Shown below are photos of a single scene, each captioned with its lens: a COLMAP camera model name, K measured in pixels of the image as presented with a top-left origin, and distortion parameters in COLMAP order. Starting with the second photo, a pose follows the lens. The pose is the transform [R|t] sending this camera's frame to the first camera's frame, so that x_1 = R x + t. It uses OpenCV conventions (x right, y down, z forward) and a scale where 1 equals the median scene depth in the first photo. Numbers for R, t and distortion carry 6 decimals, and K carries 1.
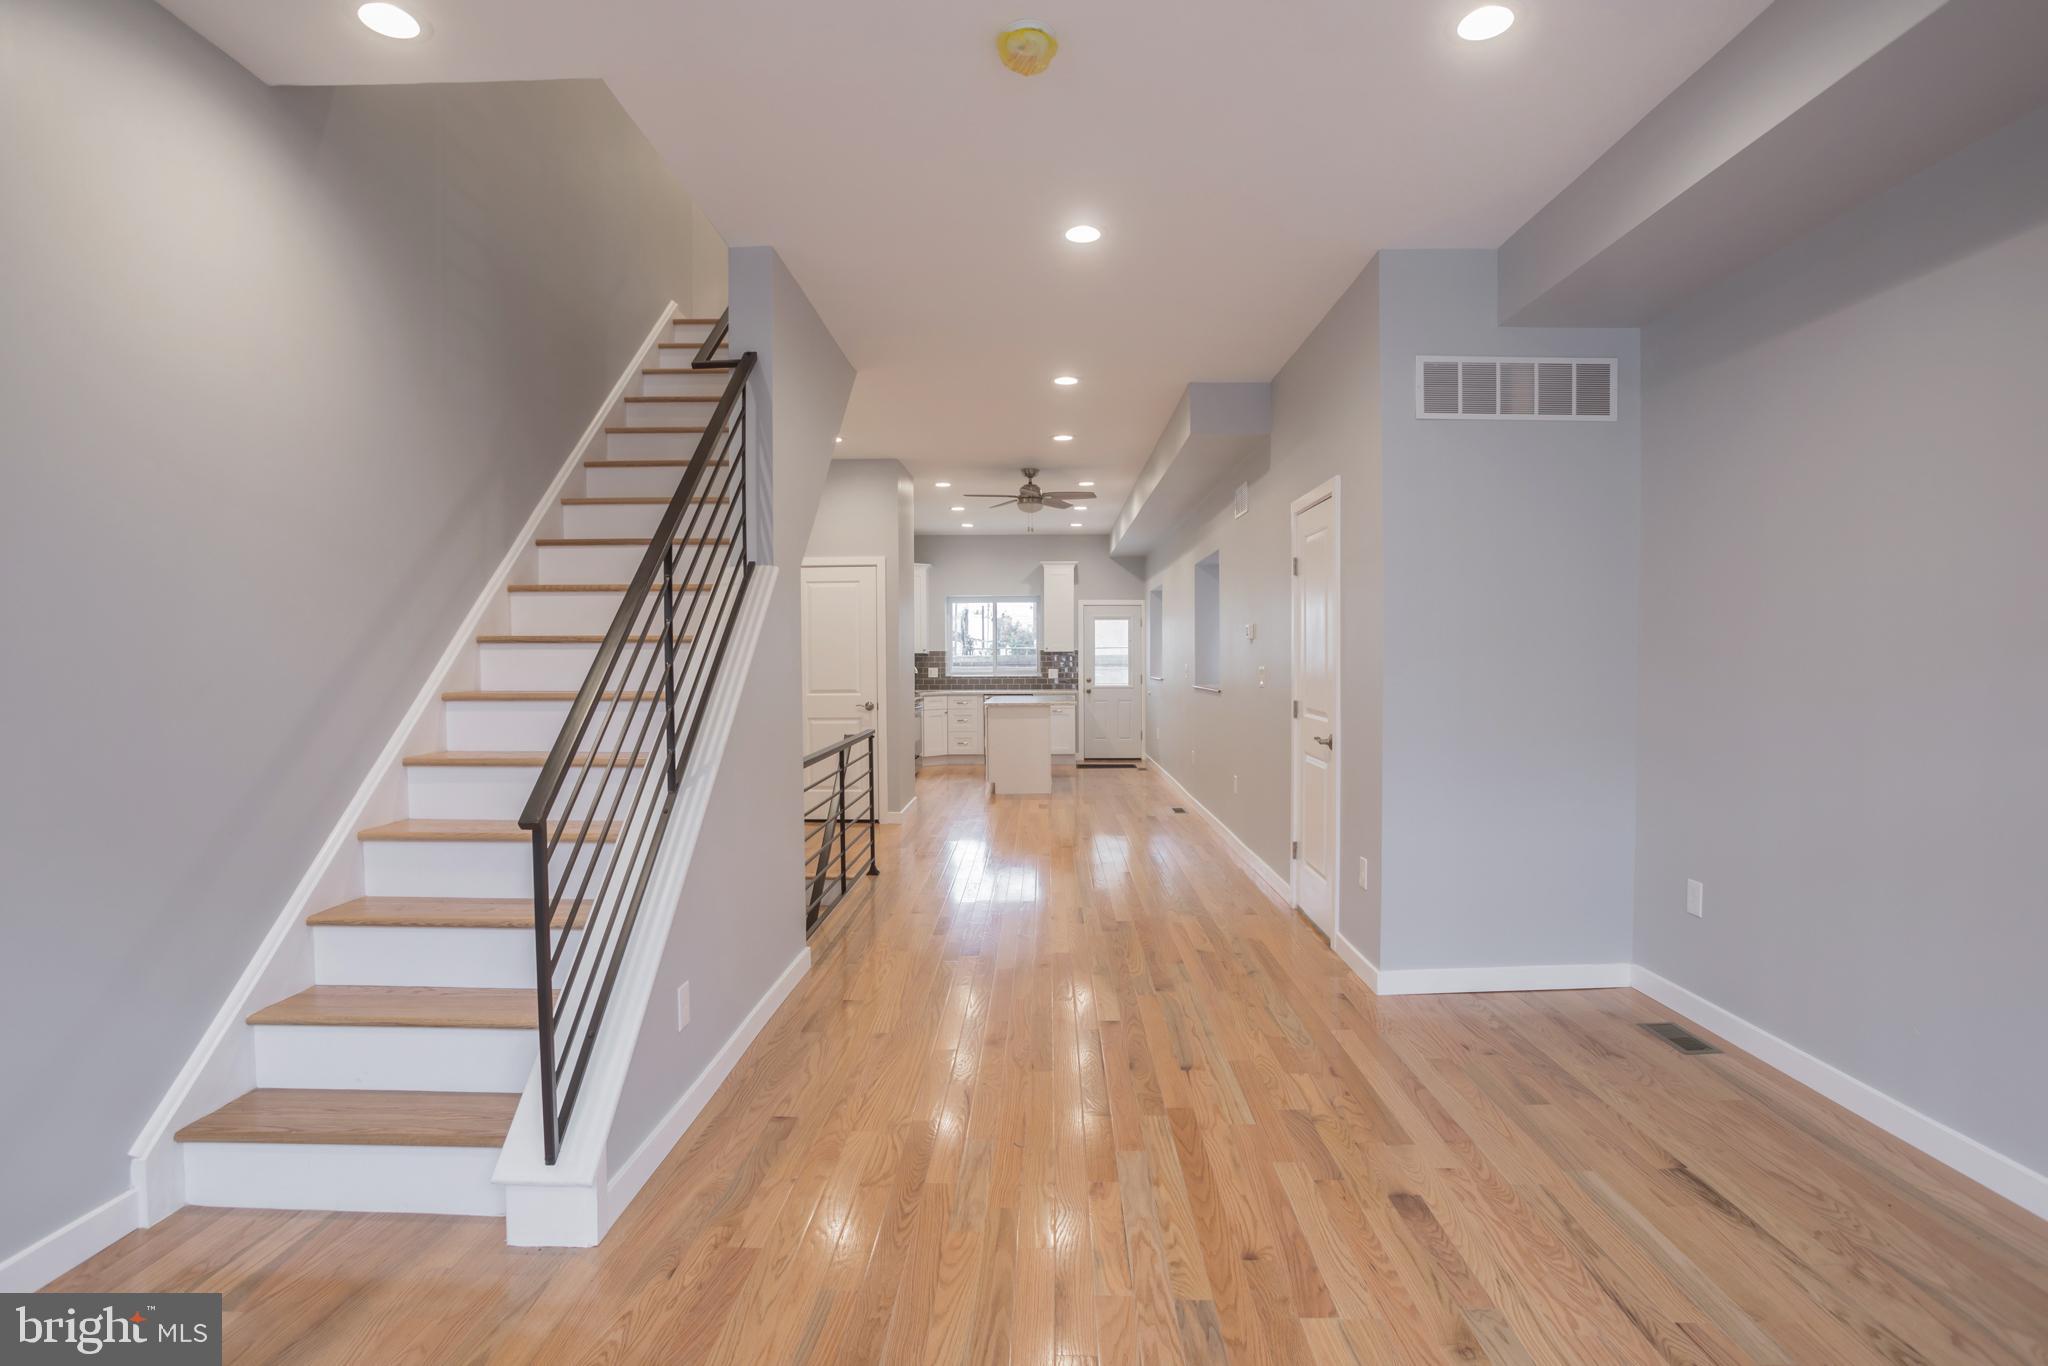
lens RADIAL K [[984.7, 0, 1031.0], [0, 984.7, 671.1], [0, 0, 1]] dist [-0.078348, 0.036401]
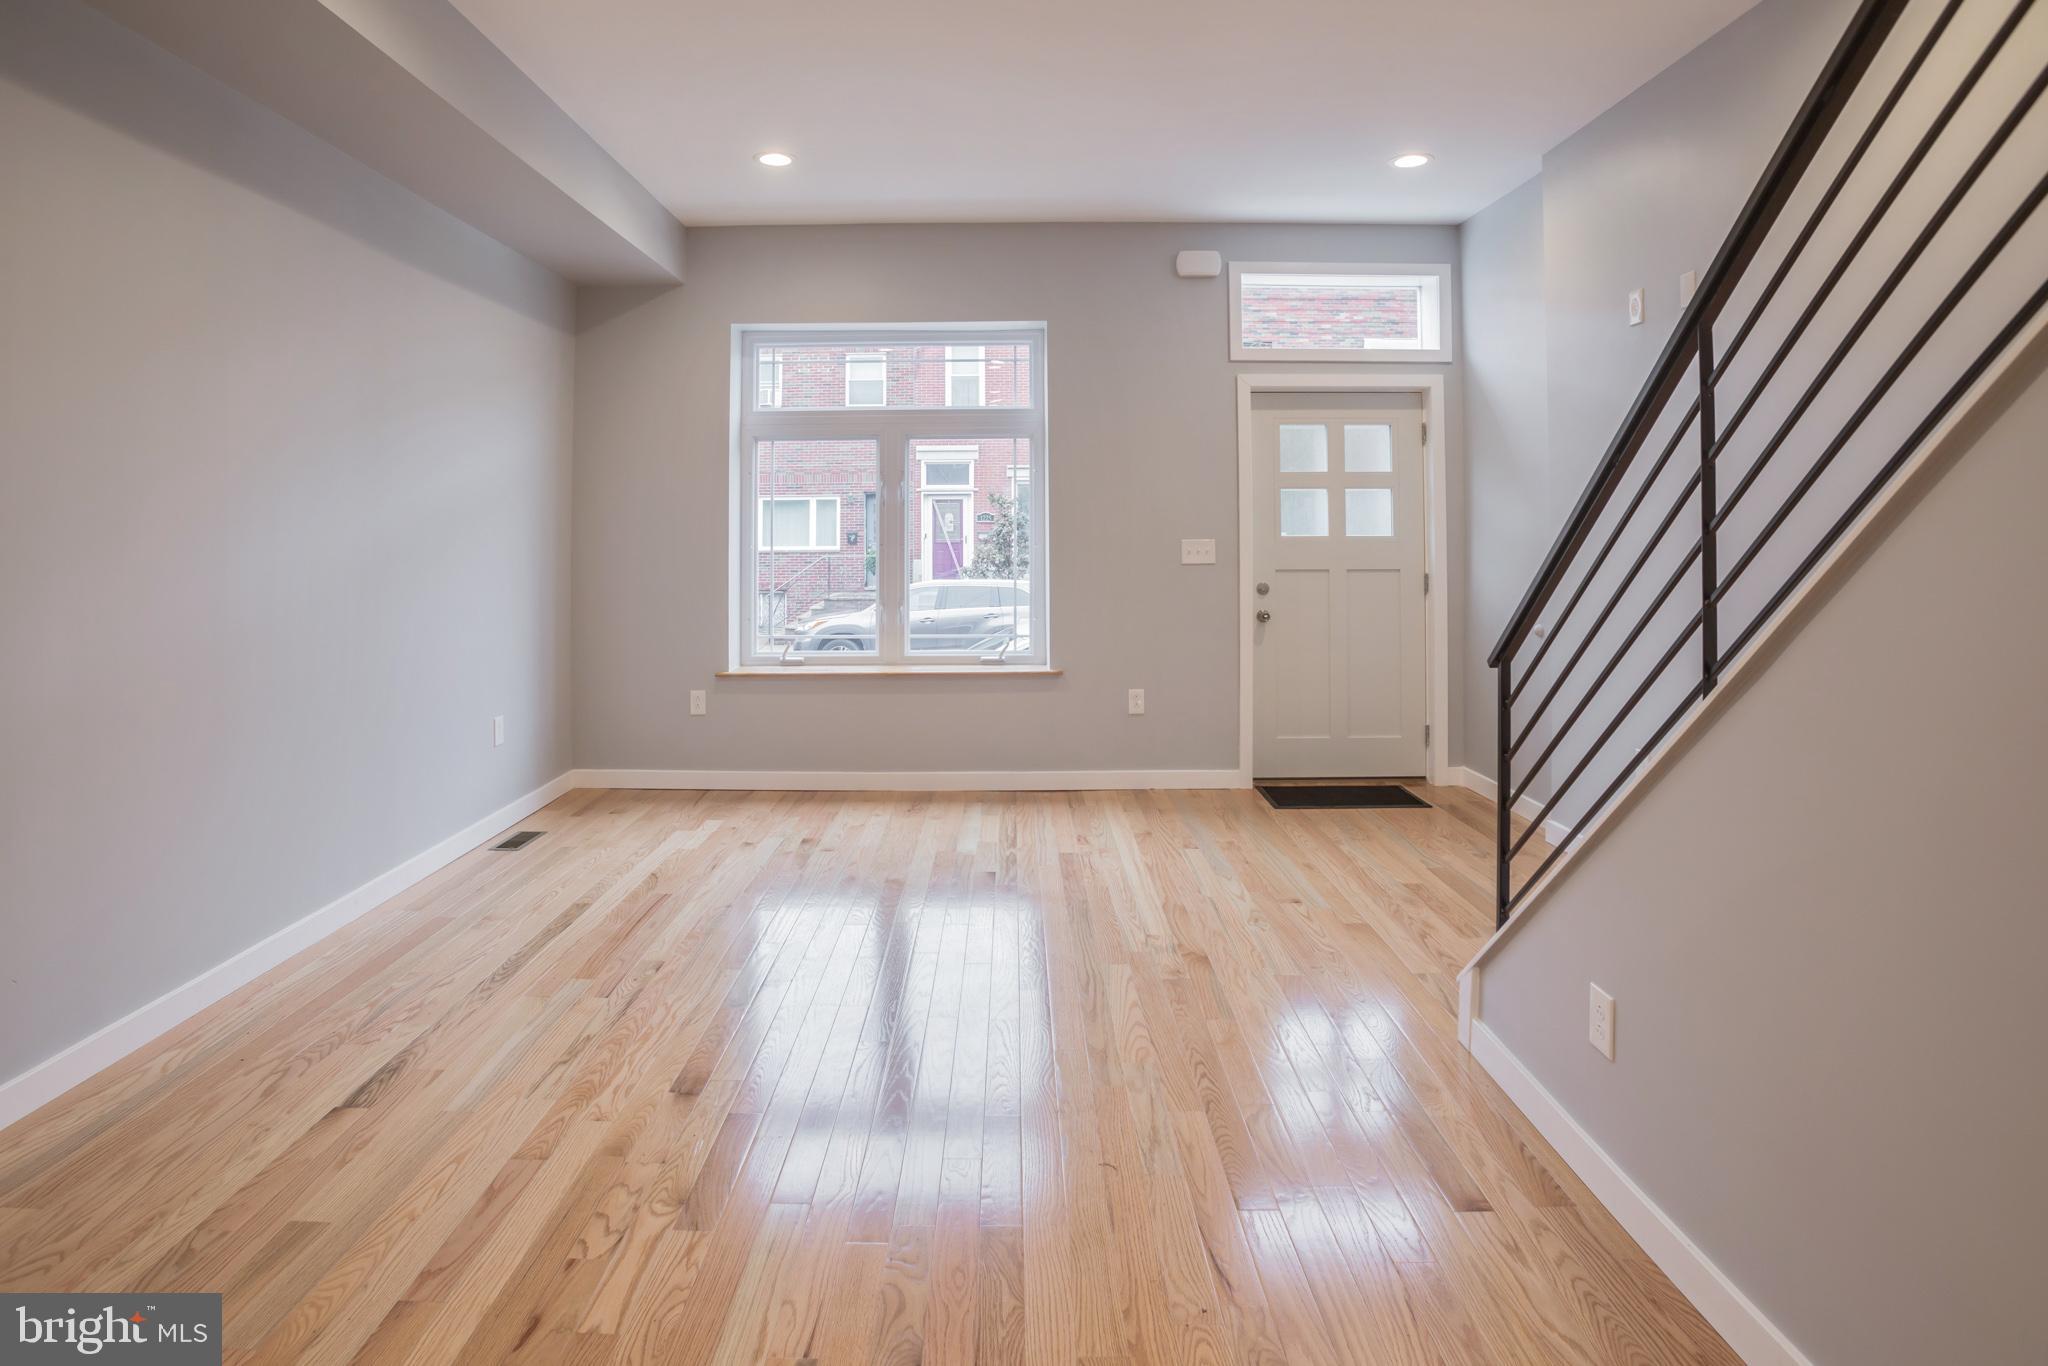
lens RADIAL K [[984.7, 0, 1031.0], [0, 984.7, 671.1], [0, 0, 1]] dist [-0.078348, 0.036401]
pose [[-0.999142, 0.012001, -0.039641, 0.082933], [0.005770, 0.988099, 0.153709, -0.005663], [0.041014, 0.153349, -0.987321, 1.898810]]
